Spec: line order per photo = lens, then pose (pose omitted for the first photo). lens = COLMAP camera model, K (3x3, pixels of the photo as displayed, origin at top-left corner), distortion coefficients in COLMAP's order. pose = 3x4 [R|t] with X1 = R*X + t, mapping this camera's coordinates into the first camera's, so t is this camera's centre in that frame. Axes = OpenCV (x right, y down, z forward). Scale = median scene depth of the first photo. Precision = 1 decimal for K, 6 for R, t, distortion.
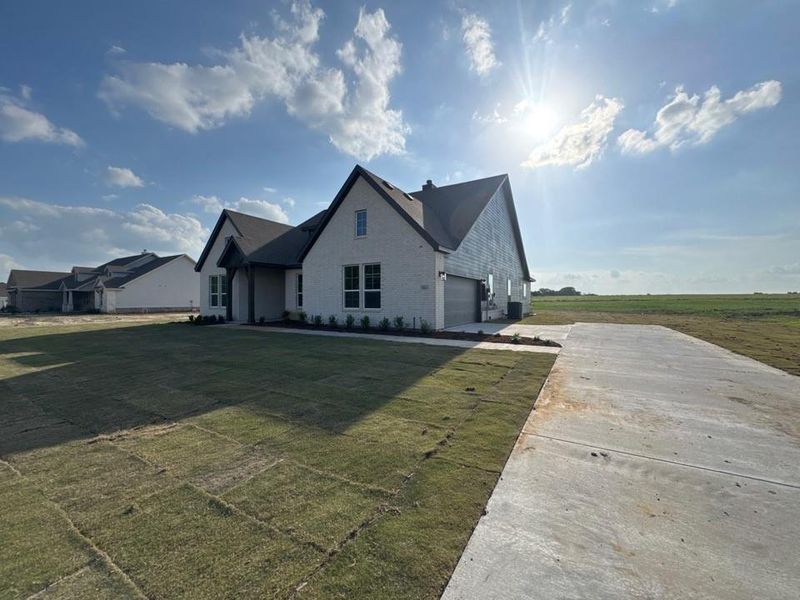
lens RADIAL K [[323.9, 0, 399.1], [0, 323.9, 297.8], [0, 0, 1]] dist [-0.010643, -0.000215]
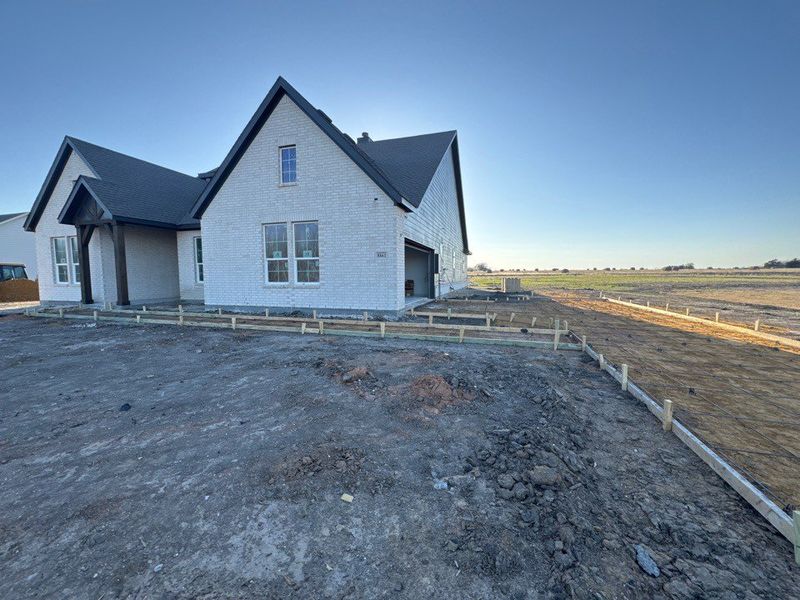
lens RADIAL K [[323.9, 0, 402.8], [0, 323.9, 300.9], [0, 0, 1]] dist [-0.010643, -0.000215]
pose [[0.969217, -0.020411, 0.245362, -0.042618], [-0.000614, 0.996354, 0.085308, 0.008095], [-0.246209, -0.082832, 0.965671, 0.180170]]
